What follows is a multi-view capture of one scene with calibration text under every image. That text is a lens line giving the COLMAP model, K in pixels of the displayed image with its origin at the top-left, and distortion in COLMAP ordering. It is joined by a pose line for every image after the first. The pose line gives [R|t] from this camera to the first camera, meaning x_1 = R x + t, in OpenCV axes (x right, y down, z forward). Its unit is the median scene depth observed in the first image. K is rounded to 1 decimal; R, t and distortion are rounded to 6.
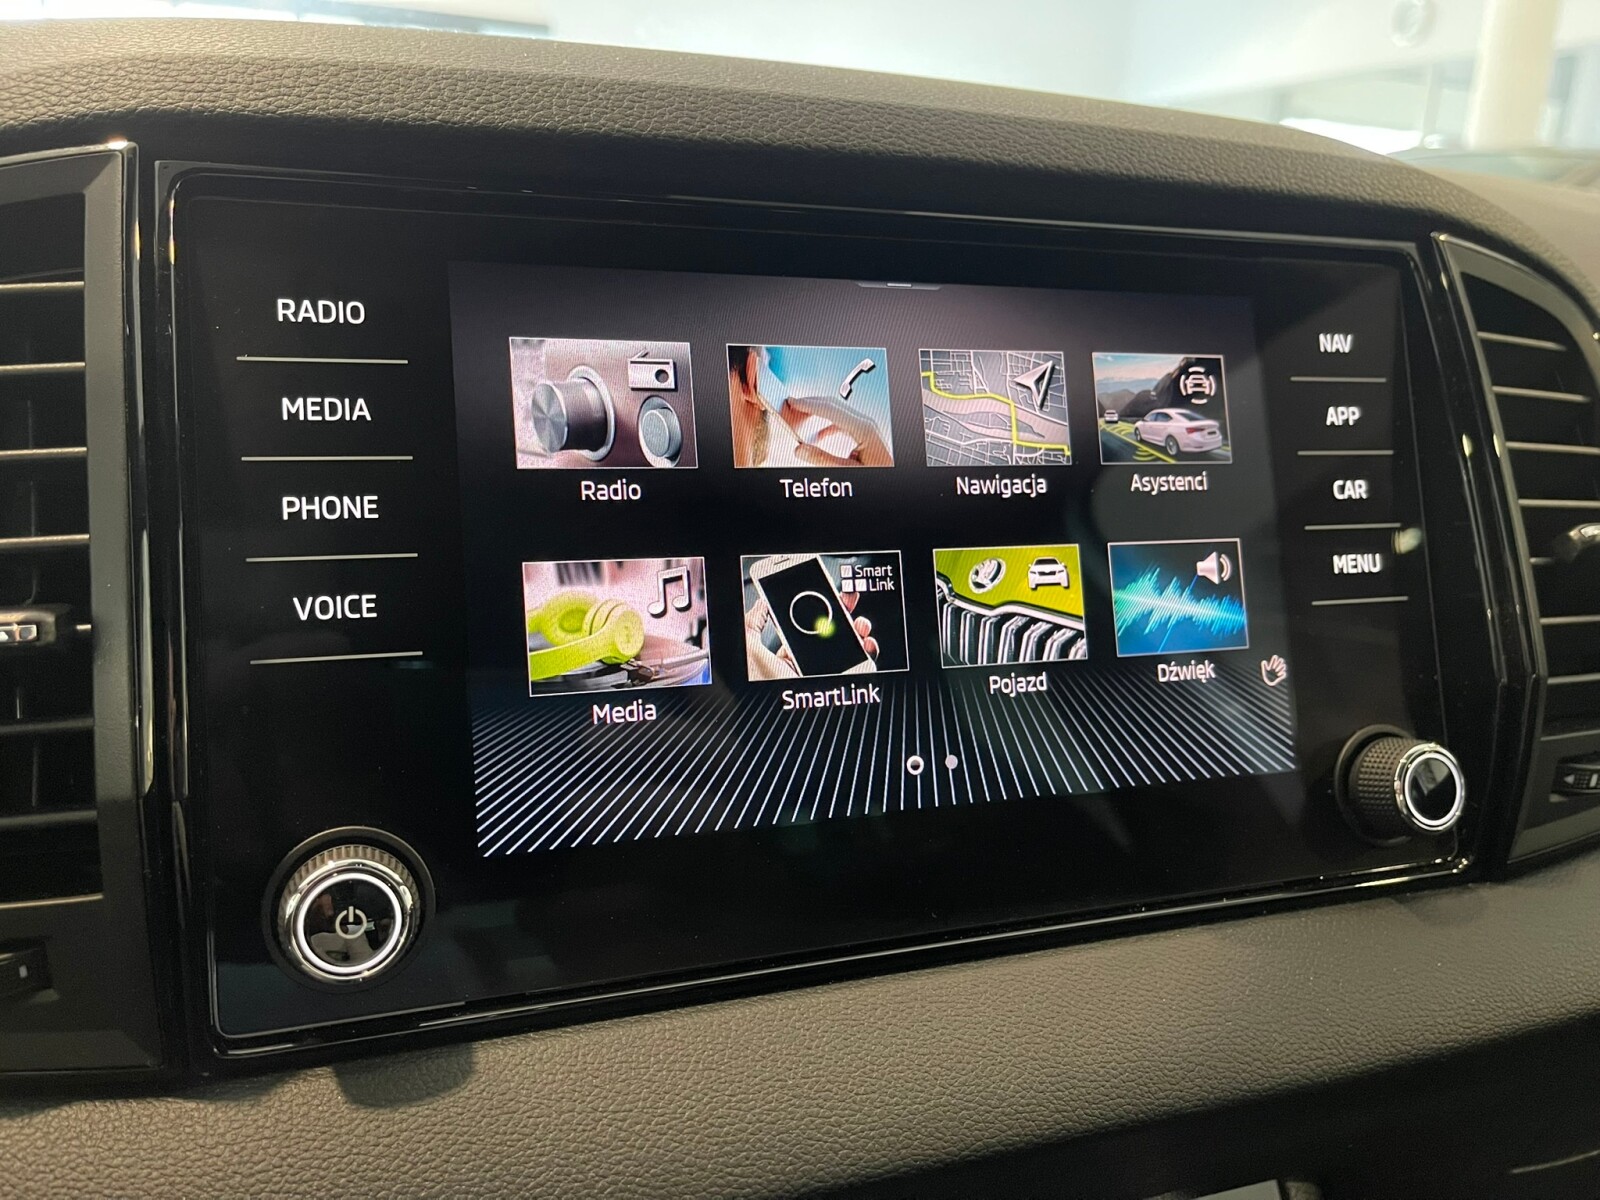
lens RADIAL K [[1218.6, 0, 800.3], [0, 1218.6, 603.5], [0, 0, 1]] dist [0.064664, -0.100752]
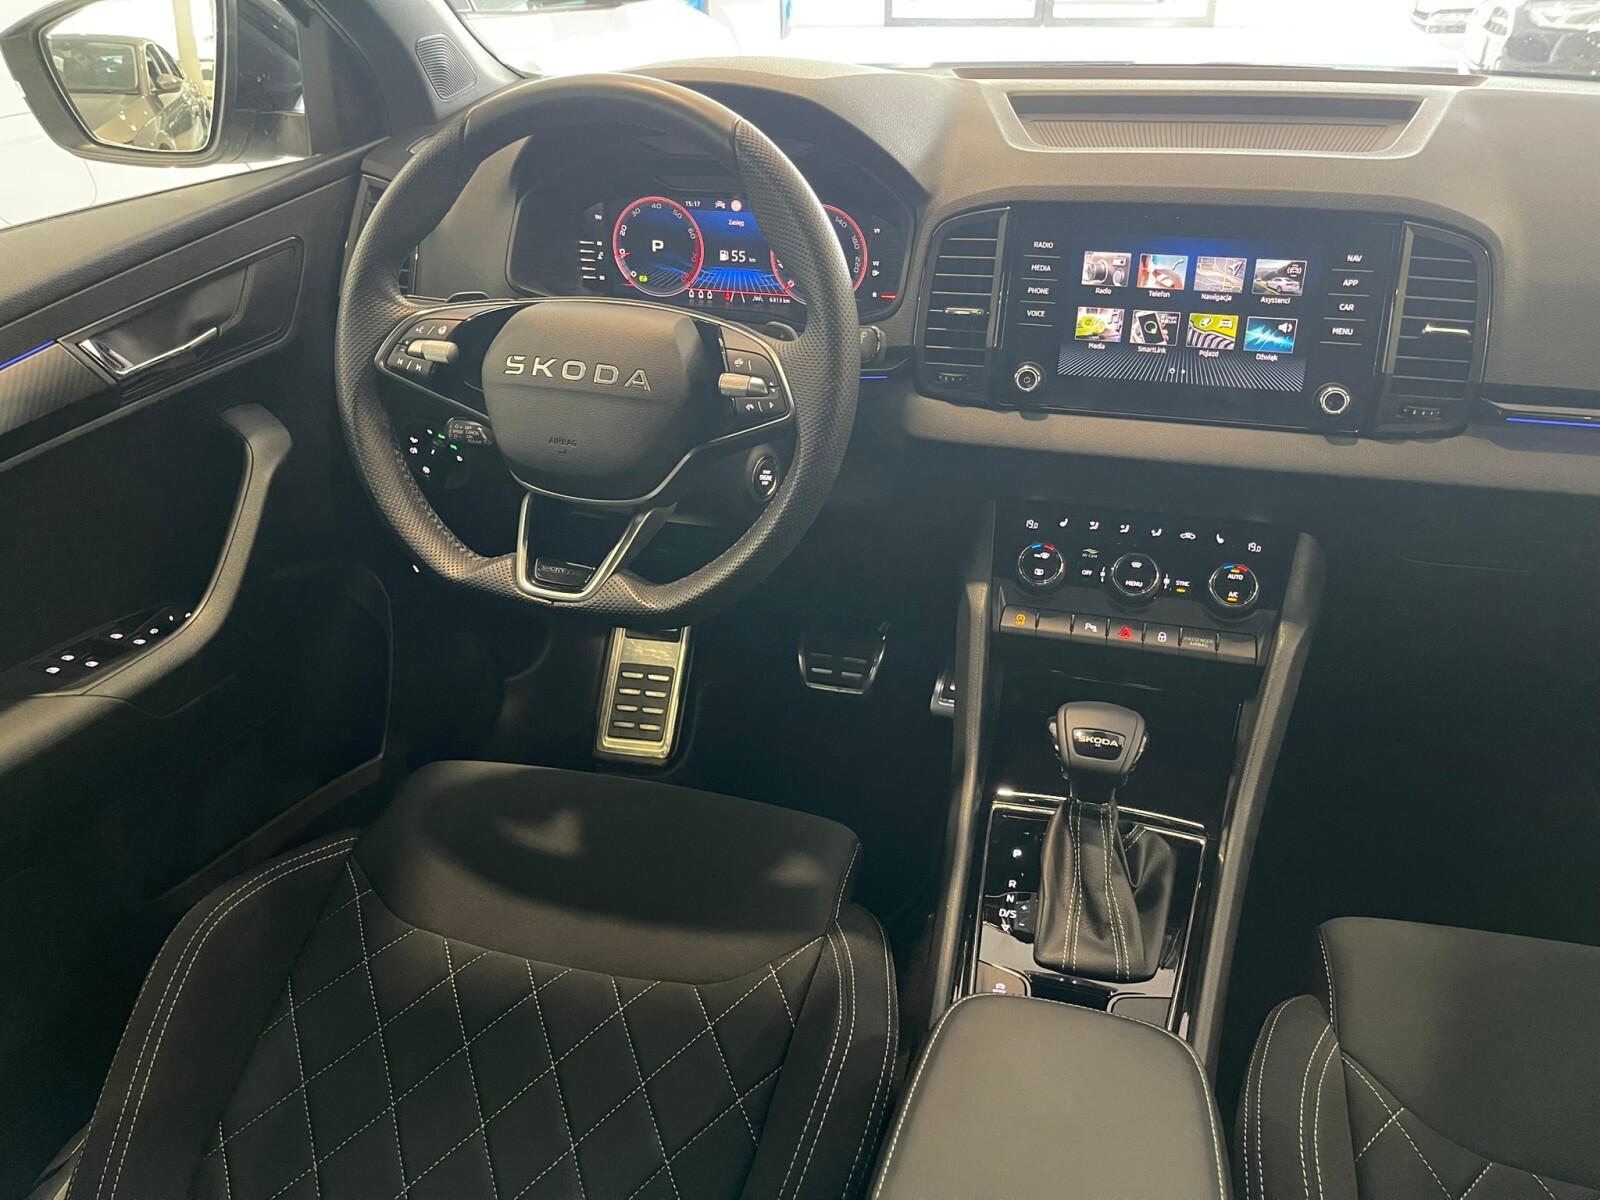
lens RADIAL K [[1218.6, 0, 782.0], [0, 1218.6, 583.8], [0, 0, 1]] dist [0.064664, -0.100752]
pose [[0.809510, 0.230831, -0.539825, 1.406616], [-0.095255, 0.958923, 0.267196, -0.145284], [0.579328, -0.164877, 0.798245, -3.042055]]
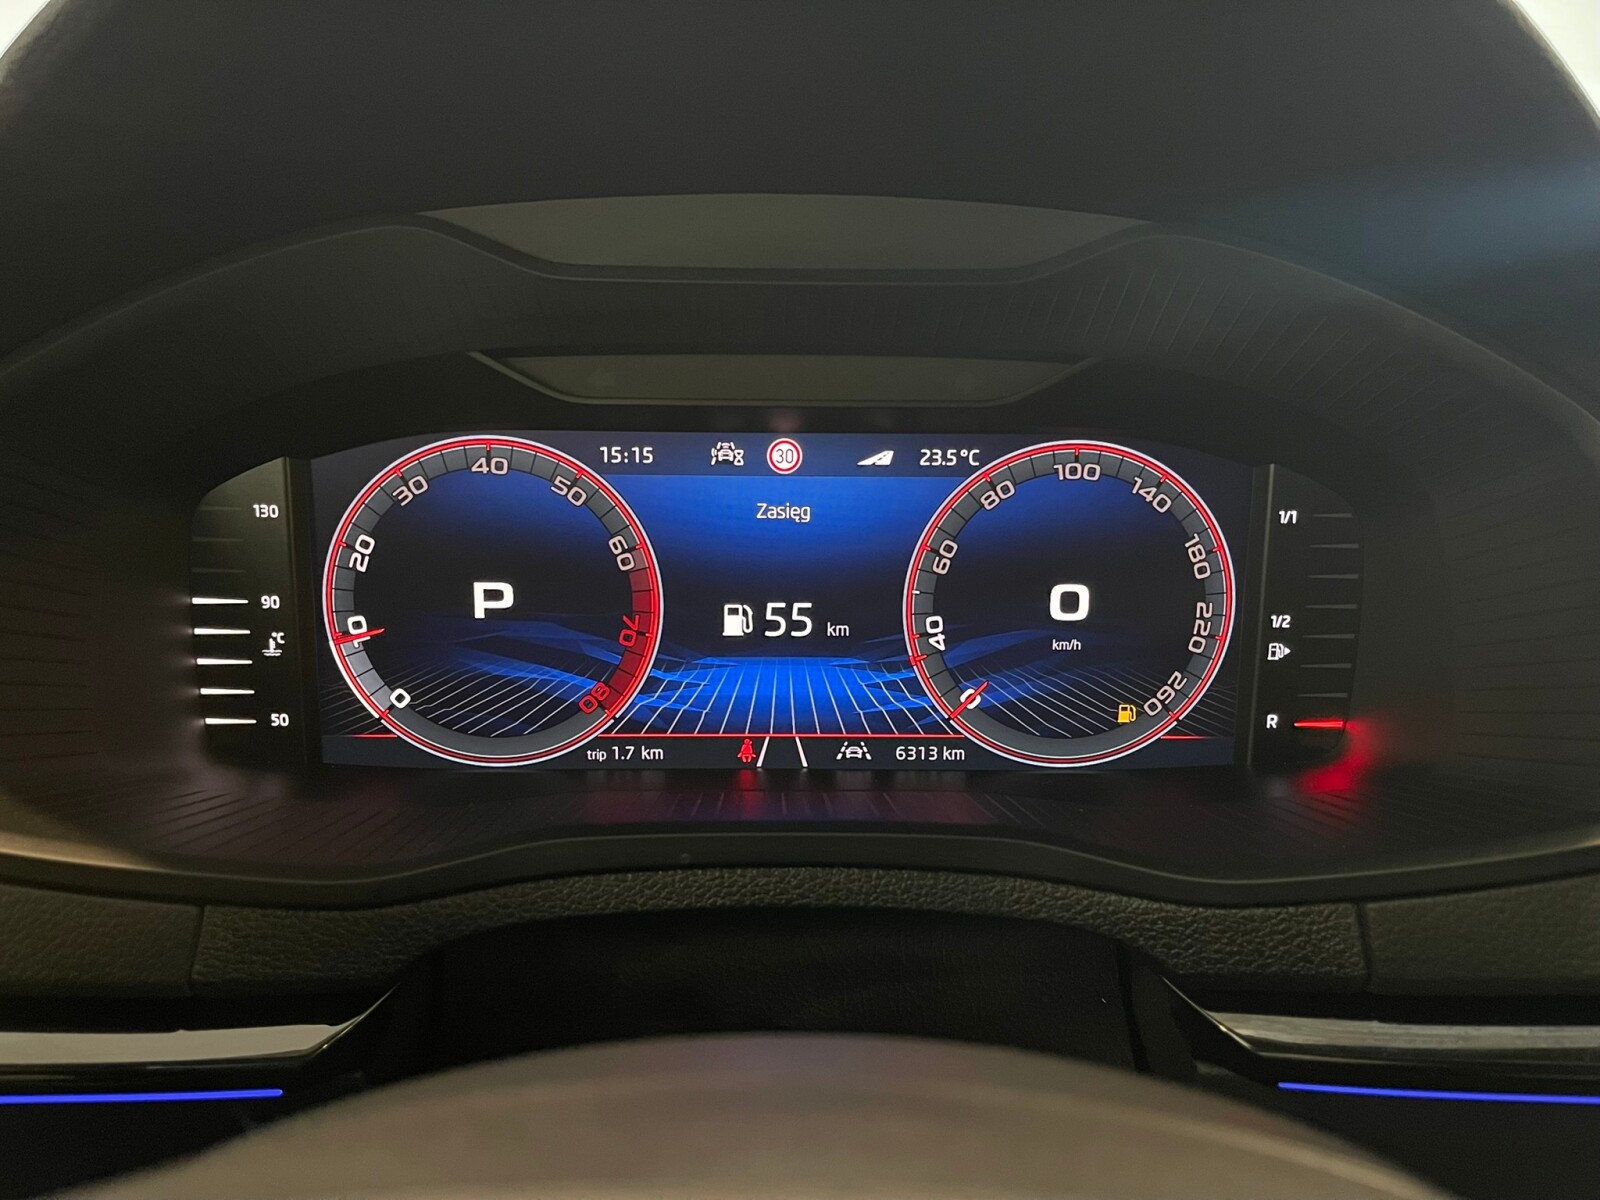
lens RADIAL K [[1218.6, 0, 786.3], [0, 1218.6, 589.5], [0, 0, 1]] dist [0.064664, -0.100752]
pose [[0.949578, 0.043937, -0.310439, -1.200175], [-0.048347, 0.998809, -0.006524, -0.104432], [0.309782, 0.021204, 0.950571, -0.424871]]
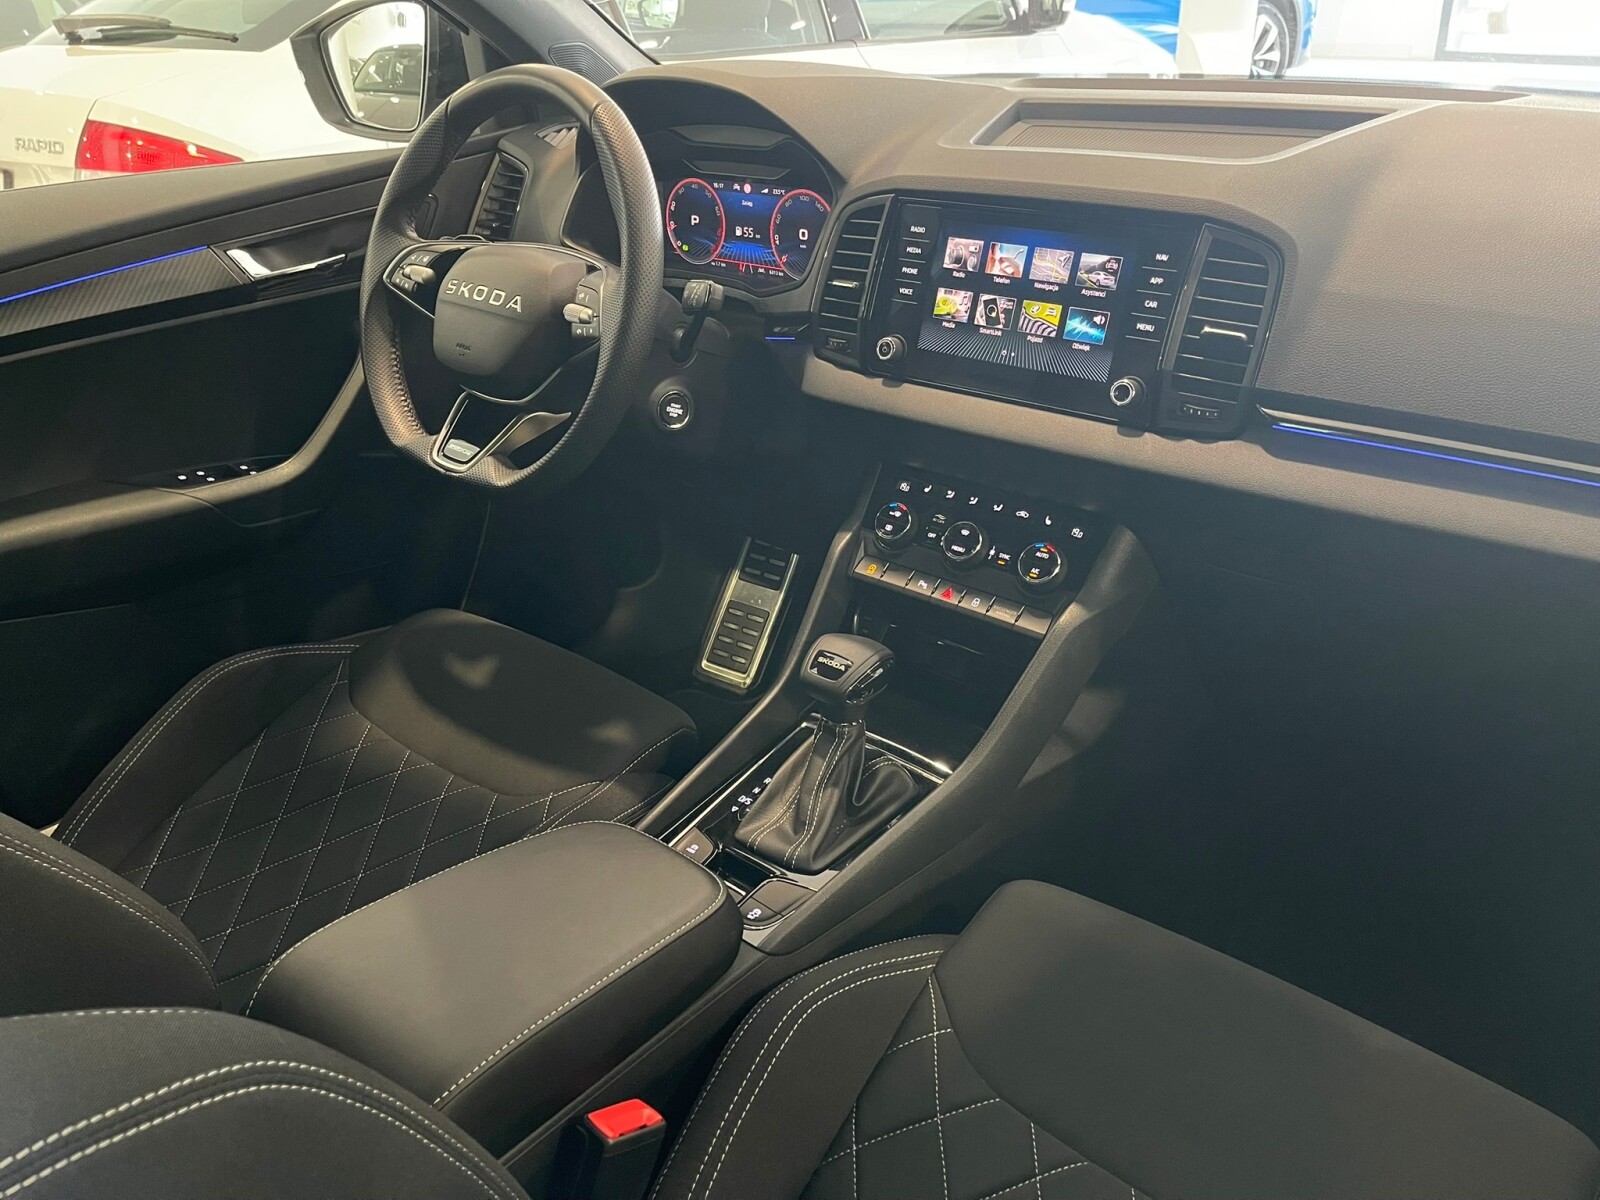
lens RADIAL K [[1218.6, 0, 778.3], [0, 1218.6, 585.5], [0, 0, 1]] dist [0.064664, -0.100752]
pose [[0.494522, 0.337338, -0.801031, 3.456460], [-0.159676, 0.941185, 0.297783, -0.247584], [0.854372, -0.019355, 0.519302, -1.895420]]
